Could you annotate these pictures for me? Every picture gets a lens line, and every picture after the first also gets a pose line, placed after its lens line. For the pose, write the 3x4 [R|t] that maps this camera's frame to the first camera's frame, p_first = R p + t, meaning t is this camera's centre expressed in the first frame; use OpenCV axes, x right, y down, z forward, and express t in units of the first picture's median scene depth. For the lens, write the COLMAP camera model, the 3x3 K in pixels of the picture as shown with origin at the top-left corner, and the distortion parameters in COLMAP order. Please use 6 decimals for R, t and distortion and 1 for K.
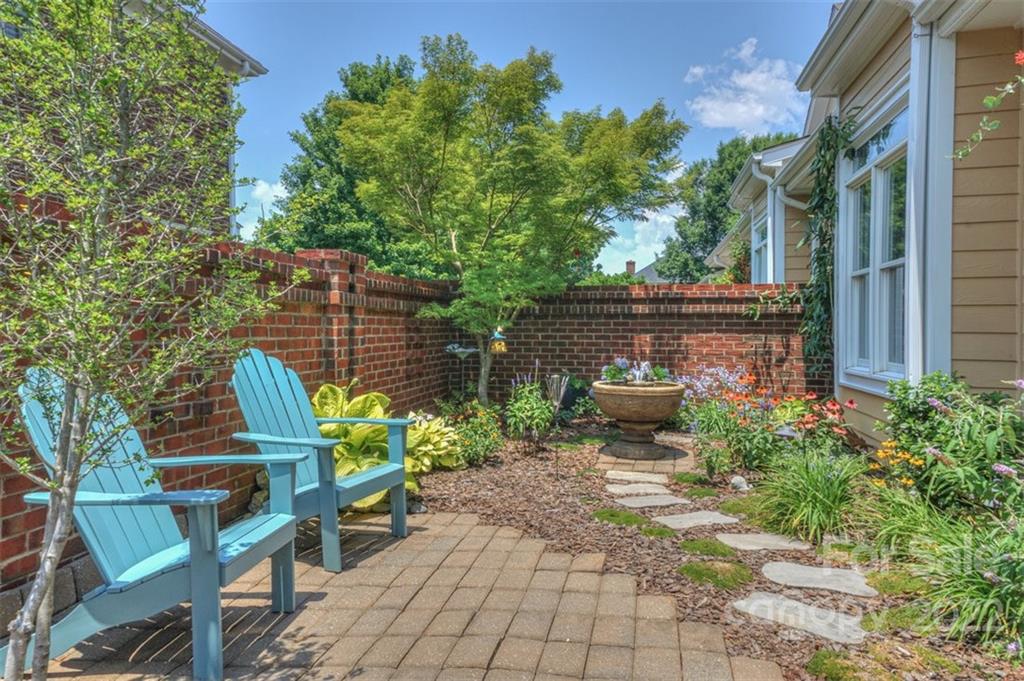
lens RADIAL K [[709.7, 0, 468.0], [0, 709.7, 303.9], [0, 0, 1]] dist [0.141794, -0.007852]
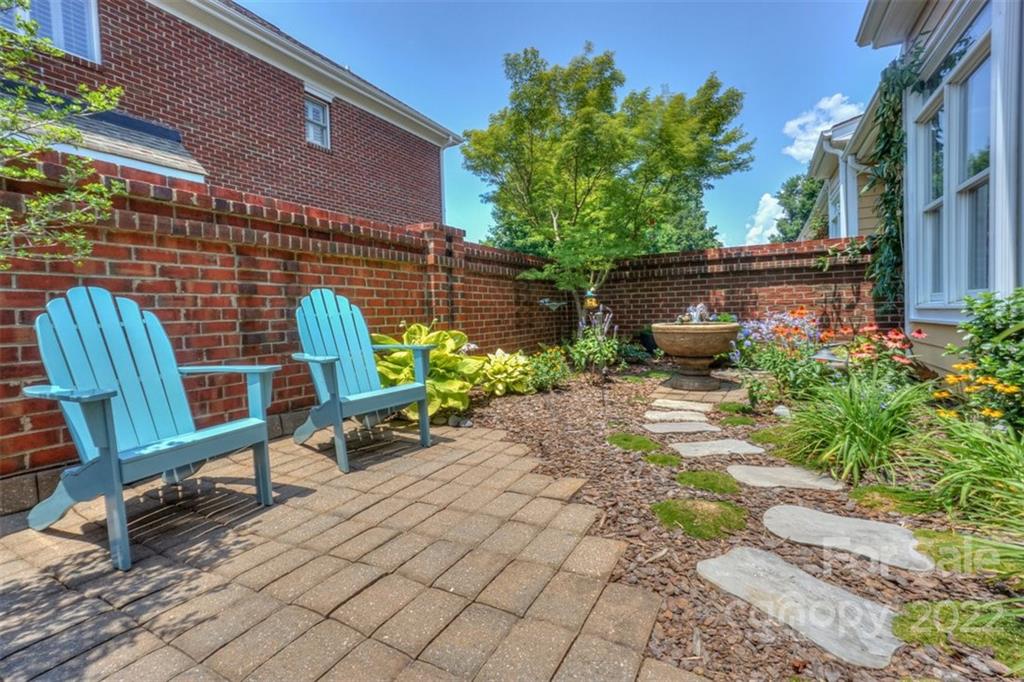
lens RADIAL K [[449.2, 0, 475.9], [0, 449.2, 307.2], [0, 0, 1]] dist [-0.009157, 0.008338]
pose [[0.948931, -0.024674, -0.314516, 0.148780], [0.033398, 0.999192, 0.022379, 0.064227], [0.313710, -0.031741, 0.948988, 0.254623]]
